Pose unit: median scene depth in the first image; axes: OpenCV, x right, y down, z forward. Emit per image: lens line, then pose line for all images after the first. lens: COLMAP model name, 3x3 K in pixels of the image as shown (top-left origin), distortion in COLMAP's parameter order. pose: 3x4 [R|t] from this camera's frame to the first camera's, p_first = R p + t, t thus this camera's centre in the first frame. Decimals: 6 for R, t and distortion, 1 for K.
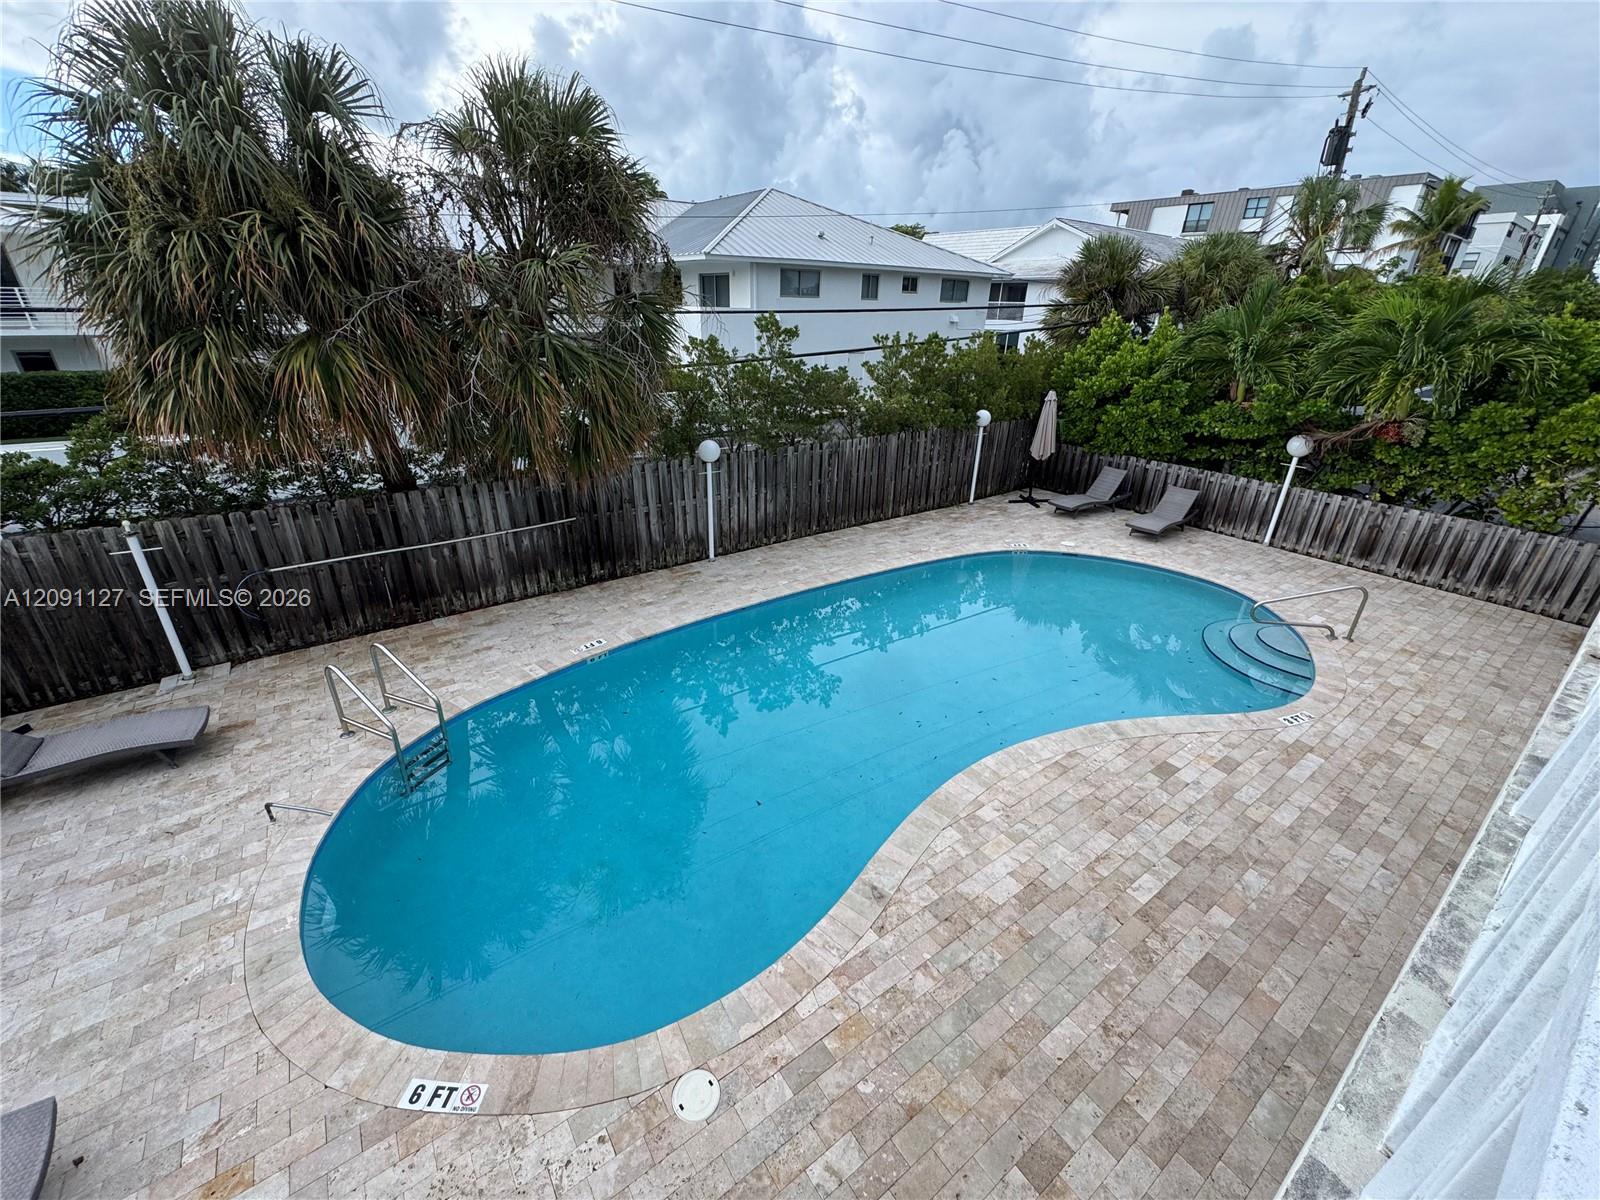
lens RADIAL K [[636.4, 0, 800.0], [0, 636.4, 600.0], [0, 0, 1]] dist [-0.005387, 0.000008]
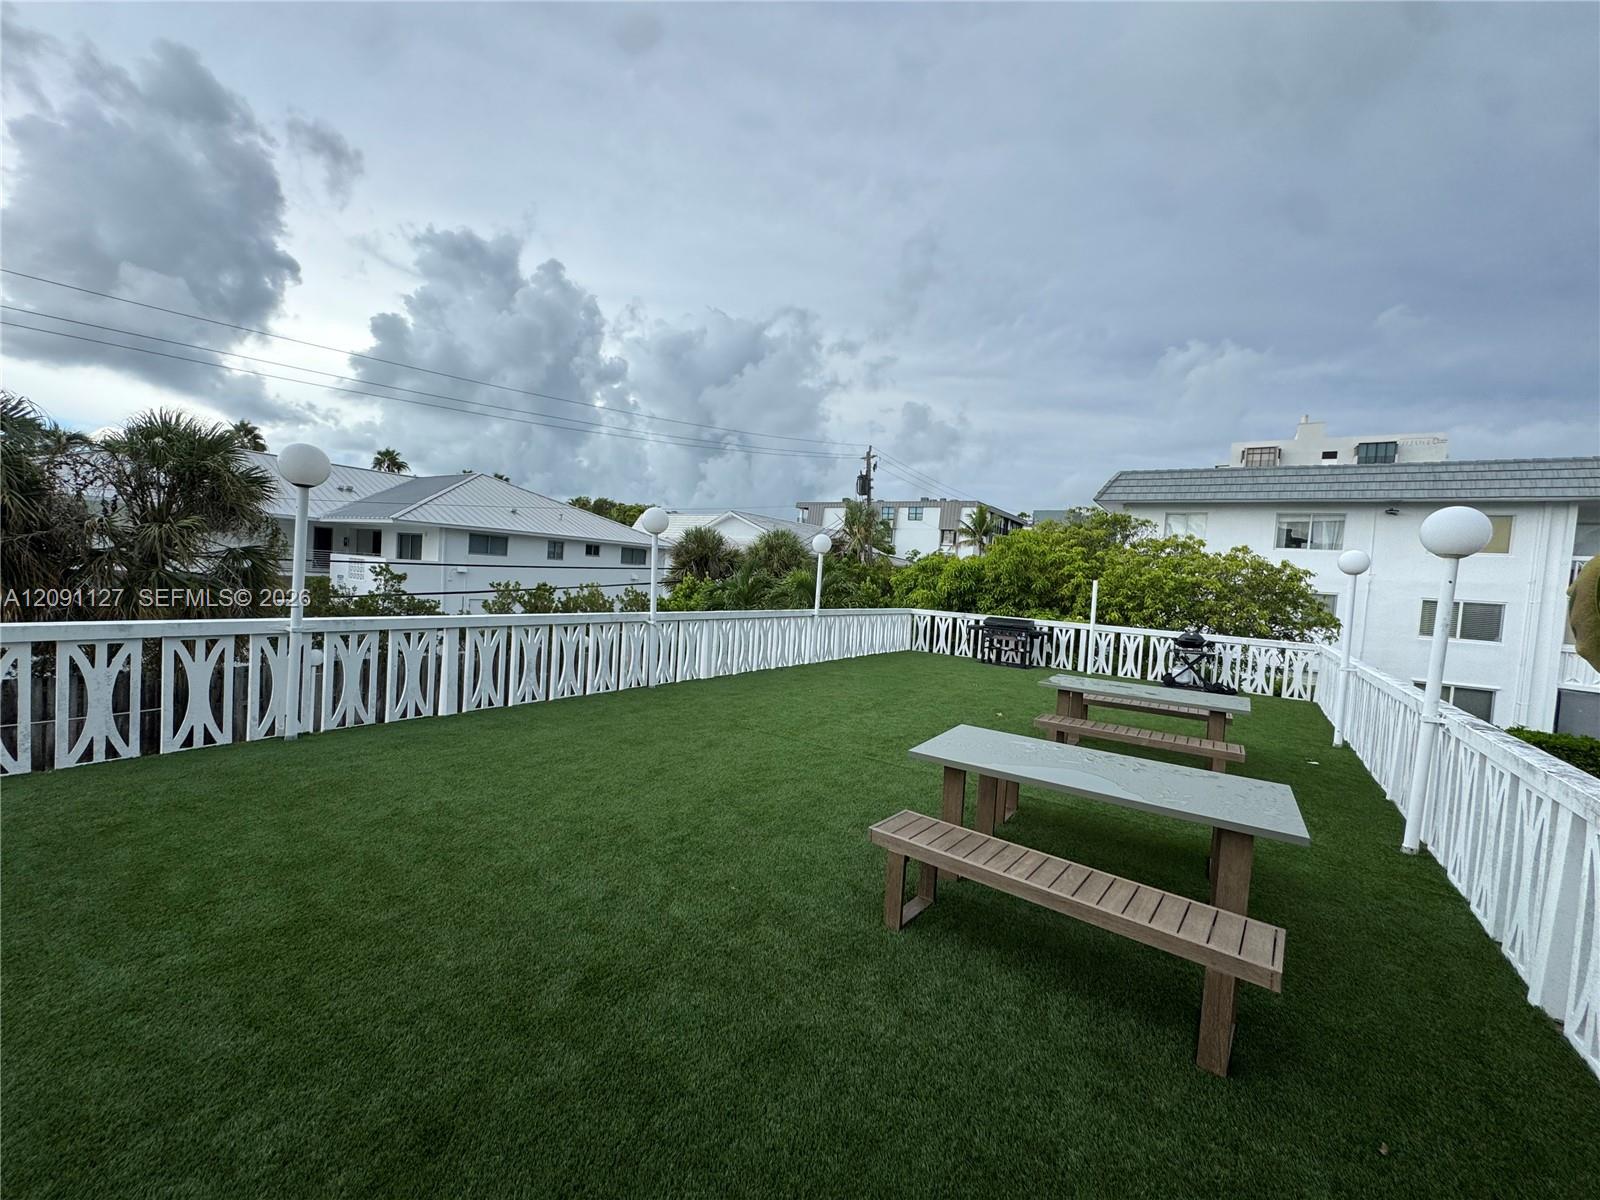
lens RADIAL K [[636.4, 0, 800.0], [0, 636.4, 600.0], [0, 0, 1]] dist [-0.005387, 0.000008]
pose [[0.941340, 0.026681, 0.336403, 0.312739], [0.101038, 0.928855, -0.356399, 0.194794], [-0.321979, 0.369482, 0.871672, -0.441662]]
